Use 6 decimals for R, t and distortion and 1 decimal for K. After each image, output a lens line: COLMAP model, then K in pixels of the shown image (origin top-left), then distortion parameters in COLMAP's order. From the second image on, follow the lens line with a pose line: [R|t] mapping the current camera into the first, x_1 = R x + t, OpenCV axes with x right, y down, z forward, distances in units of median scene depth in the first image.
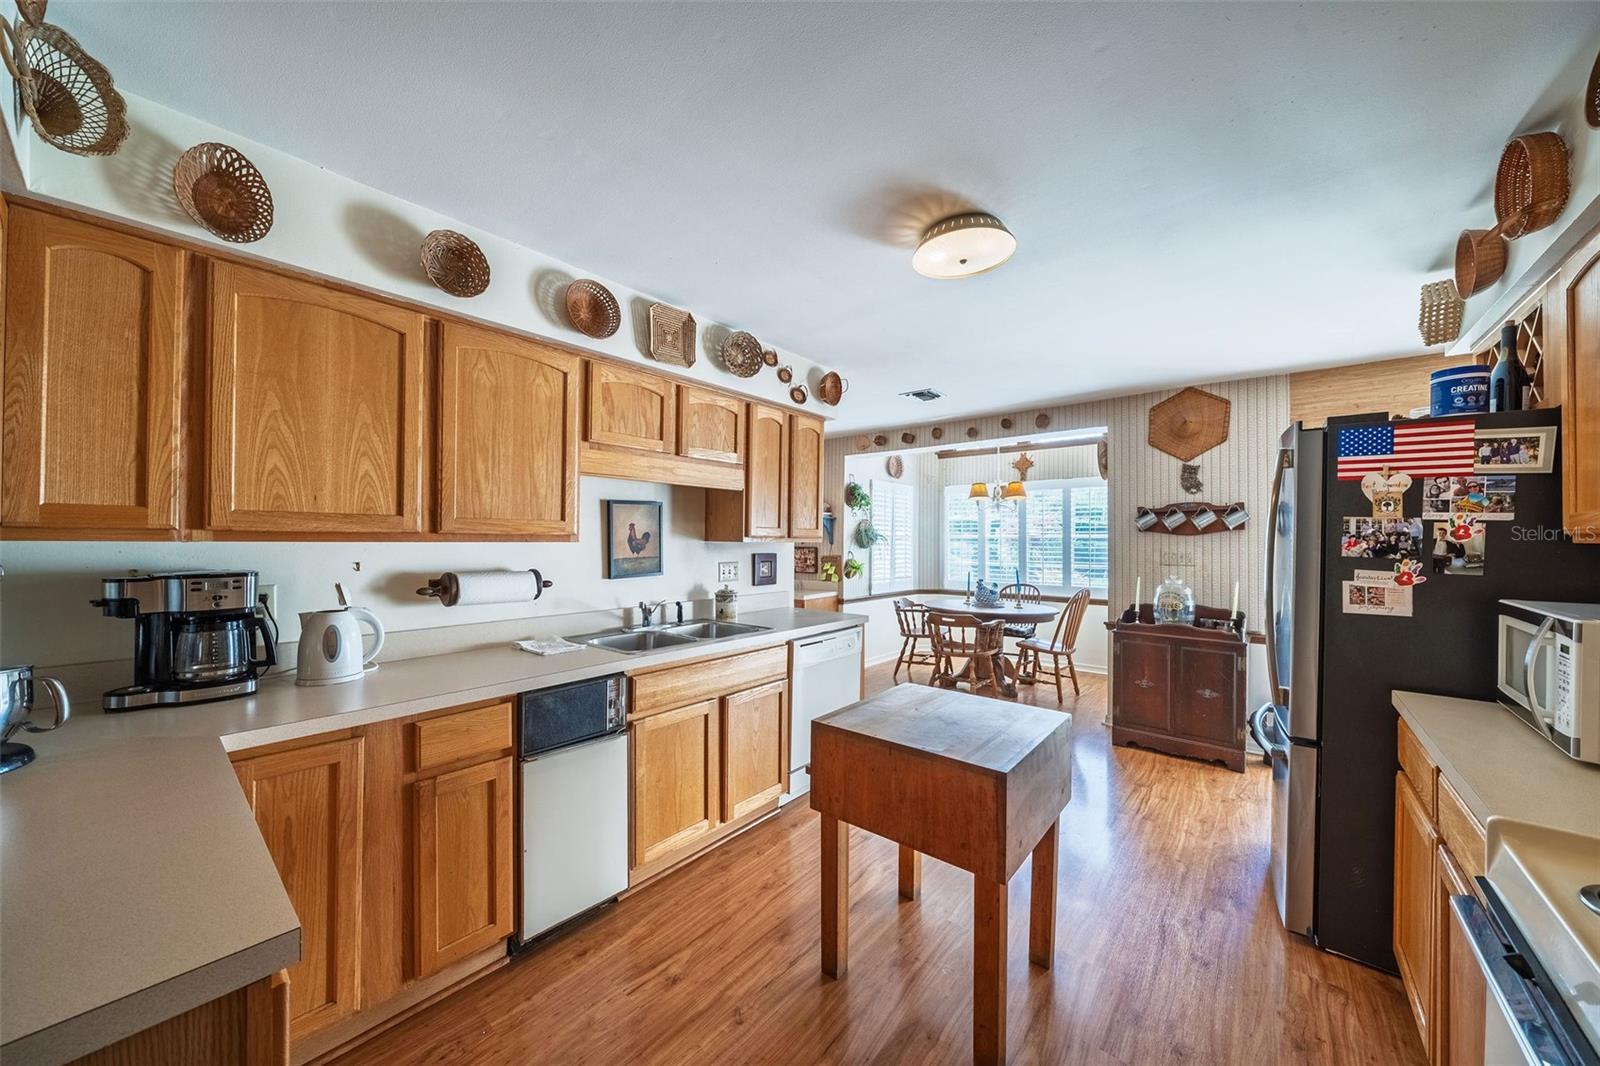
lens RADIAL K [[563.4, 0, 802.7], [0, 563.4, 536.2], [0, 0, 1]] dist [-0.002551, -0.000116]
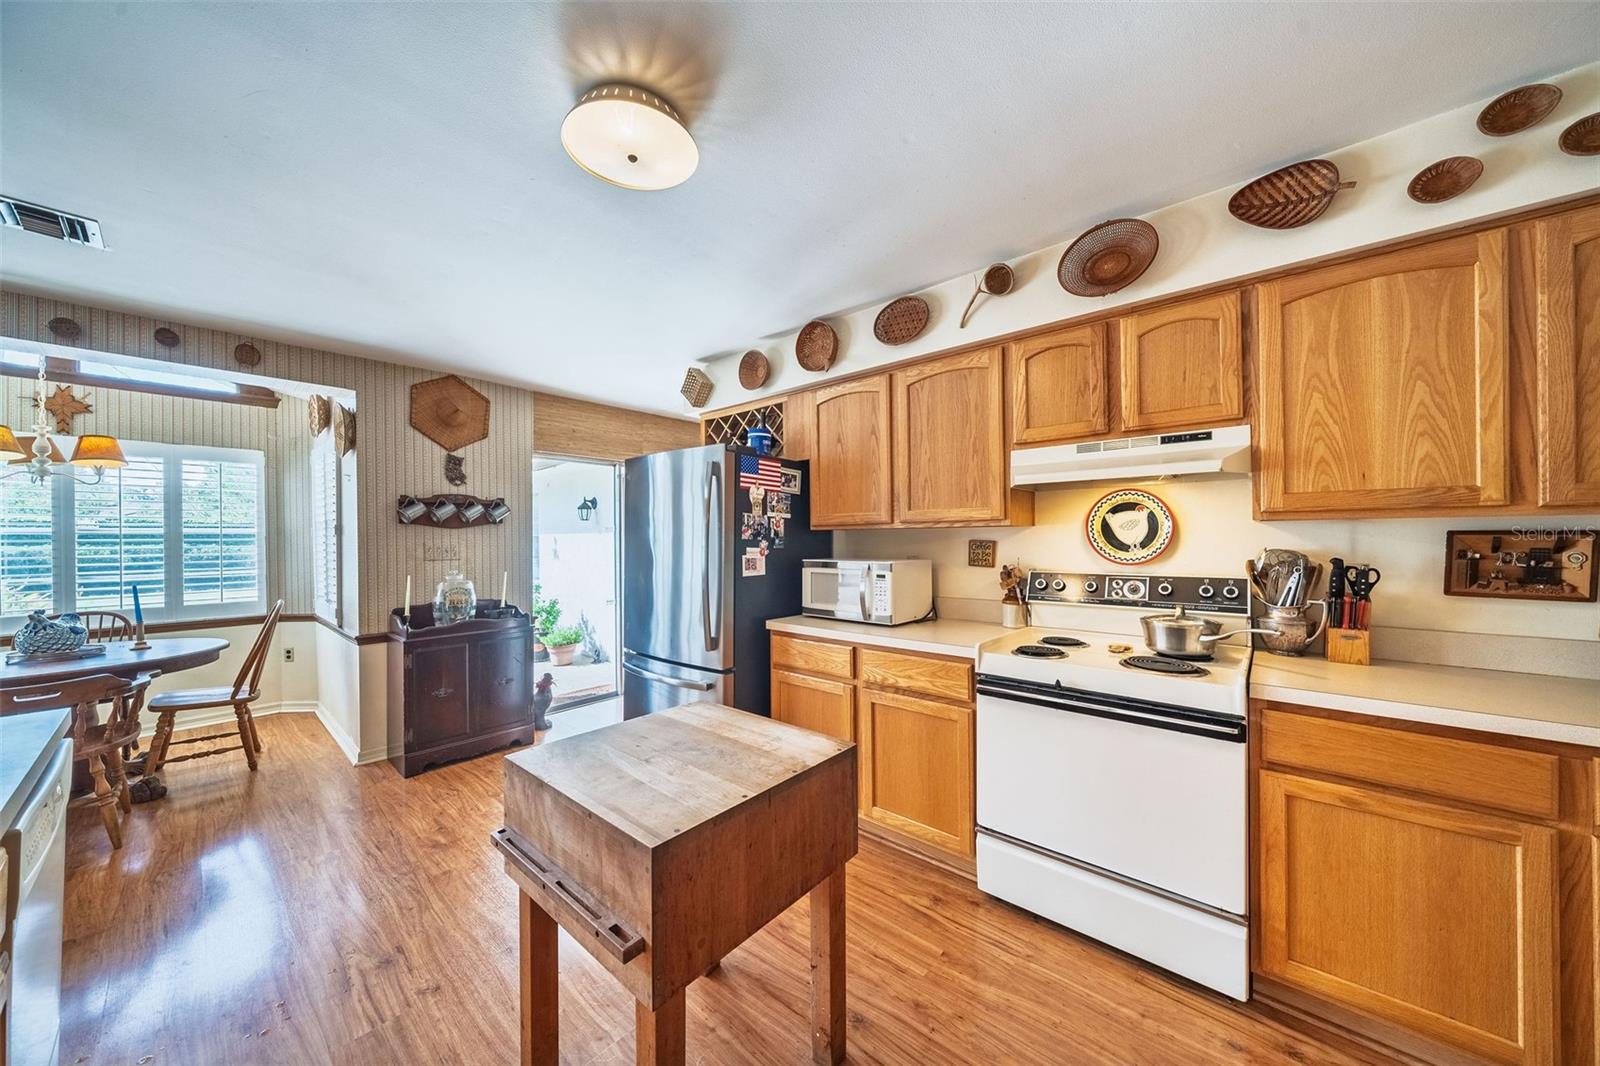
lens RADIAL K [[541.7, 0, 799.5], [0, 541.7, 535.4], [0, 0, 1]] dist [-0.003770, -0.000209]
pose [[0.023513, 0.000527, 0.999723, -0.190904], [0.003173, 0.999995, -0.000602, 0.010911], [-0.999718, 0.003186, 0.023512, 0.323299]]
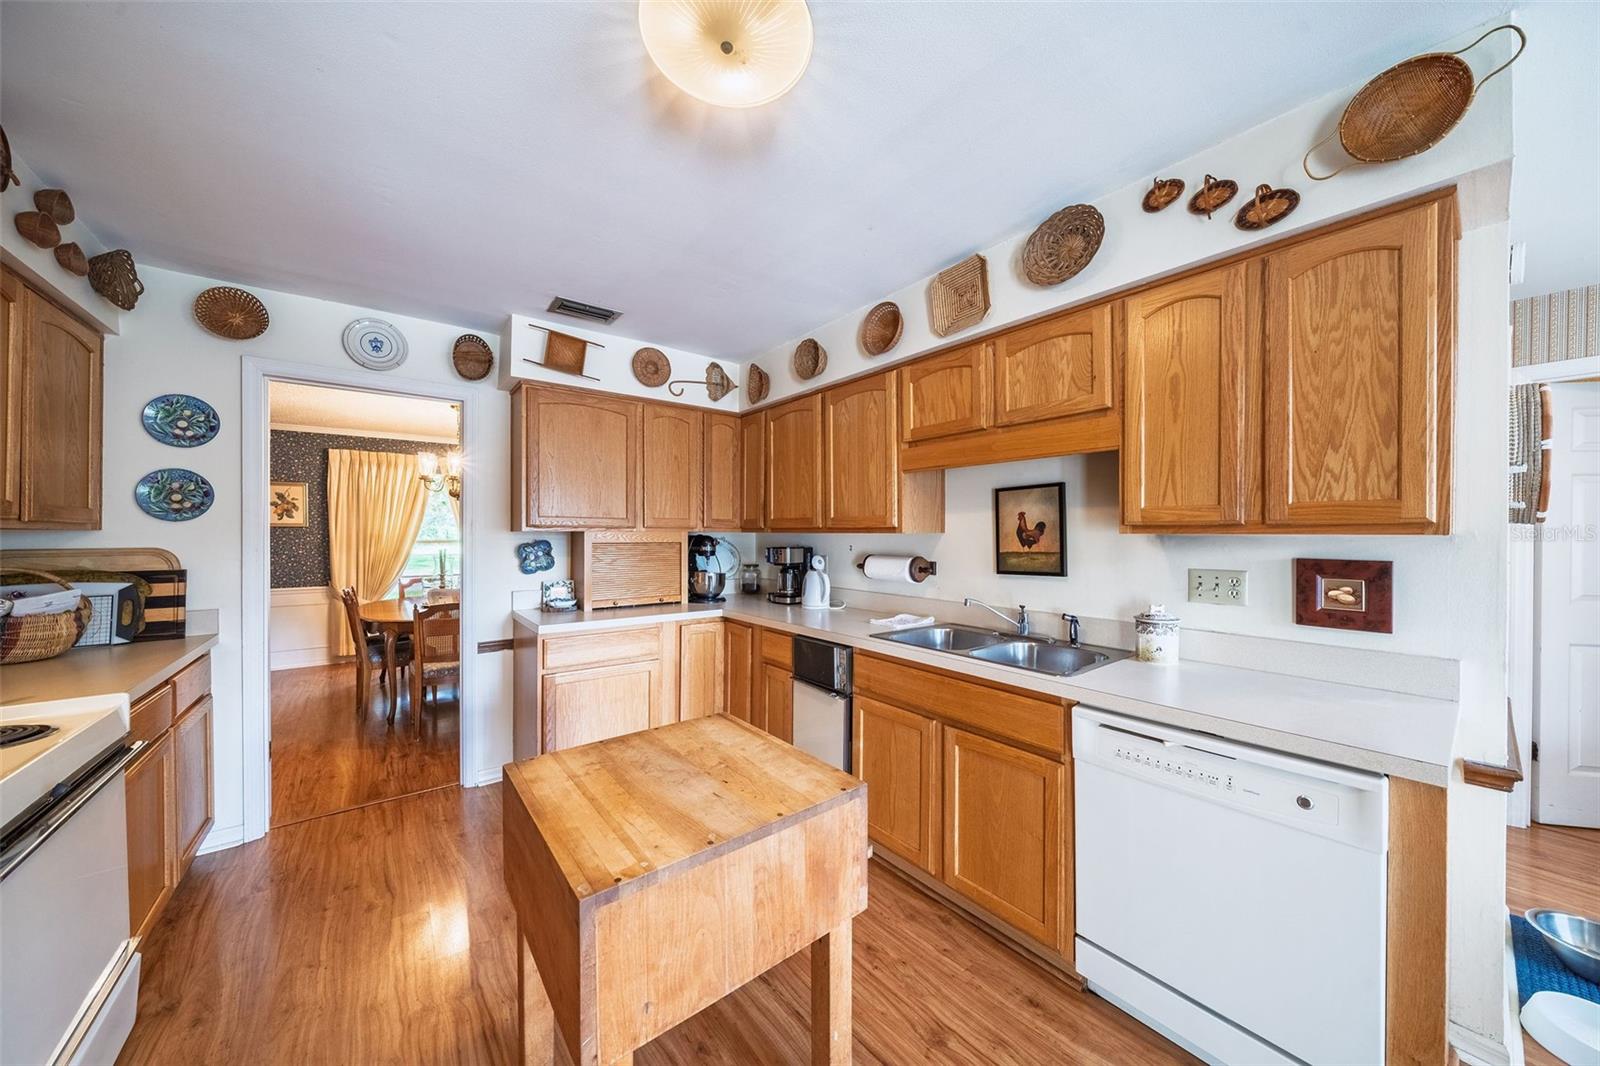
lens RADIAL K [[542.3, 0, 798.7], [0, 542.3, 537.2], [0, 0, 1]] dist [-0.004034, -0.000235]
pose [[-0.214218, 0.000618, -0.976786, 0.348634], [0.002803, 0.999996, 0.000018, 0.008702], [0.976782, -0.002734, -0.214219, 0.508739]]
